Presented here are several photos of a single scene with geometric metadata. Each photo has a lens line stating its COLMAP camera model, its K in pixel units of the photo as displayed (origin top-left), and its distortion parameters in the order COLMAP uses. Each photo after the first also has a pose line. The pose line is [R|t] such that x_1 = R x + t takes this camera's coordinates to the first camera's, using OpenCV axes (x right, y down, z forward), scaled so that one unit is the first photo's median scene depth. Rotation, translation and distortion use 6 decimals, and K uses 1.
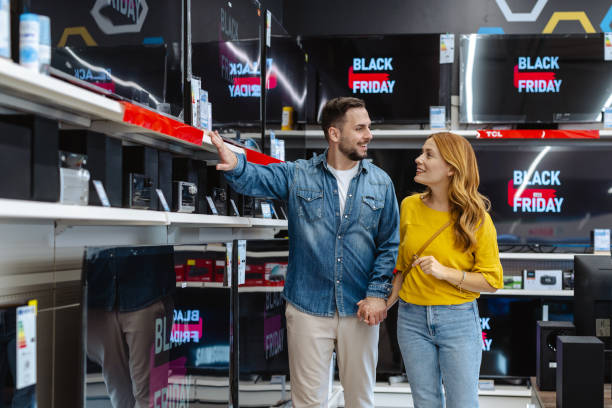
lens RADIAL K [[1042.8, 0, 356.2], [0, 1042.8, 205.1], [0, 0, 1]] dist [0.028046, 0.122190]
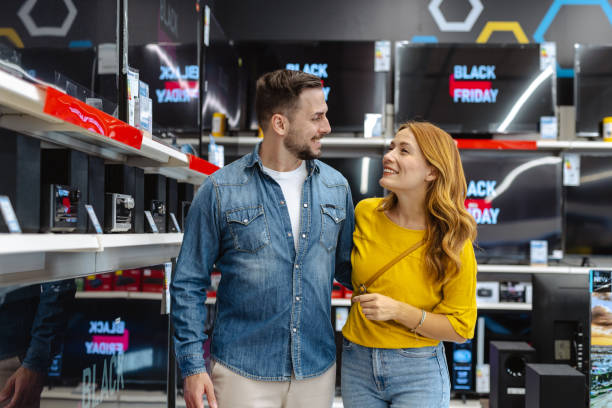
lens RADIAL K [[900.4, 0, 306.0], [0, 900.4, 204.0], [0, 0, 1]] dist [0.001491, 0.039176]
pose [[0.998313, 0.009679, 0.057247, -0.033212], [-0.009548, 0.999951, -0.002558, -0.007871], [-0.057269, 0.002007, 0.998357, 0.161563]]
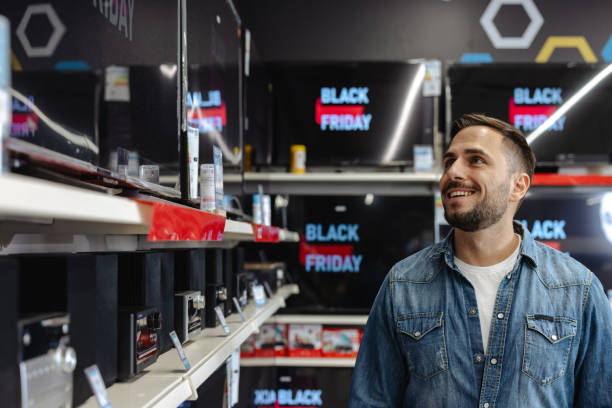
lens RADIAL K [[946.1, 0, 295.2], [0, 946.1, 204.1], [0, 0, 1]] dist [0.012580, 0.055205]
pose [[0.997848, 0.000715, 0.065569, -0.078180], [-0.000047, 0.999948, -0.010187, -0.039814], [-0.065573, 0.010162, 0.997796, 0.239139]]
